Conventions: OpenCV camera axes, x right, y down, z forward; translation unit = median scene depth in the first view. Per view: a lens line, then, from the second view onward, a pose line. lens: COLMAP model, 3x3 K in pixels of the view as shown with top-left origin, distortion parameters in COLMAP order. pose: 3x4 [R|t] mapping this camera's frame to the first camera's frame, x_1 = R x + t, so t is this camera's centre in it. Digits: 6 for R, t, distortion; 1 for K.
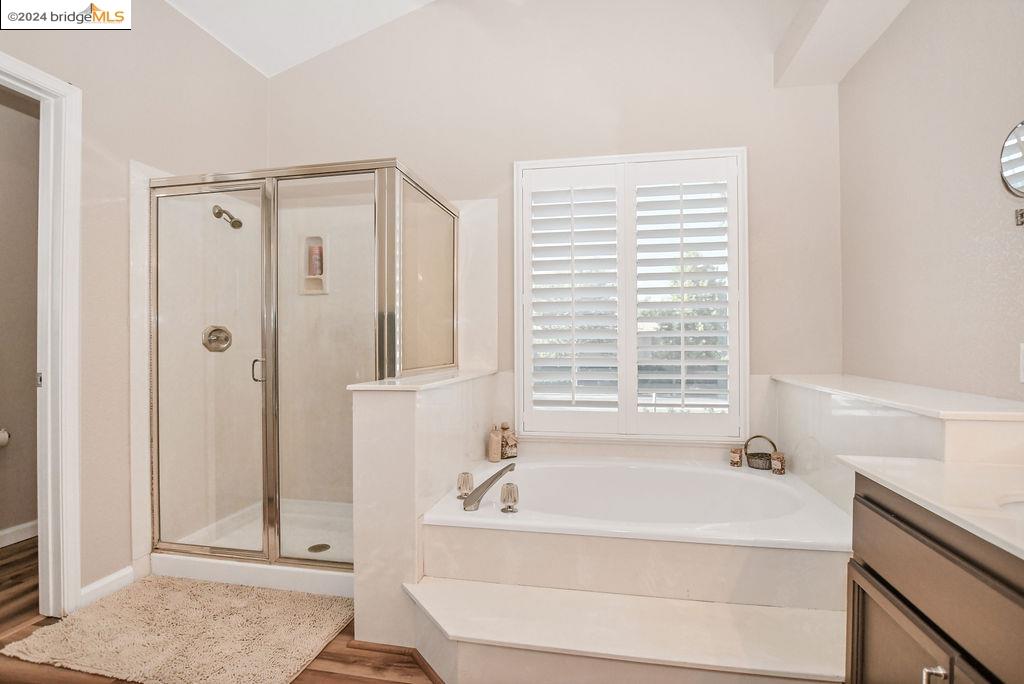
lens RADIAL K [[493.9, 0, 518.1], [0, 493.9, 341.5], [0, 0, 1]] dist [-0.027710, 0.002641]
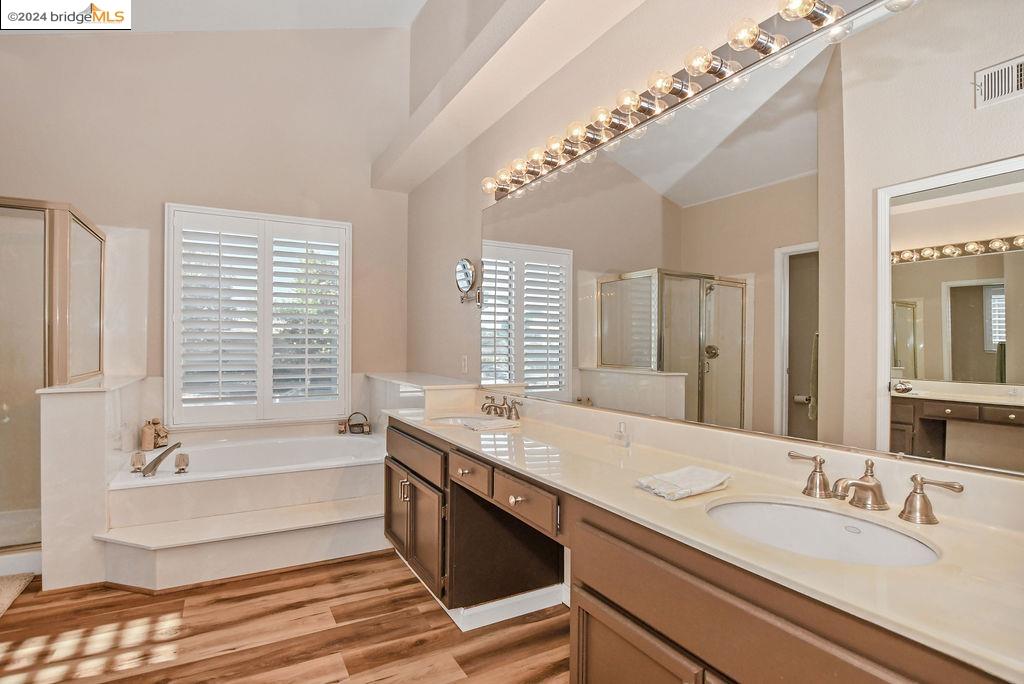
lens RADIAL K [[493.9, 0, 519.2], [0, 493.9, 344.8], [0, 0, 1]] dist [-0.027710, 0.002641]
pose [[0.744601, 0.008154, 0.667460, -0.167396], [-0.009453, 0.999954, -0.001669, -0.024083], [-0.667443, -0.005067, 0.744643, -0.501279]]
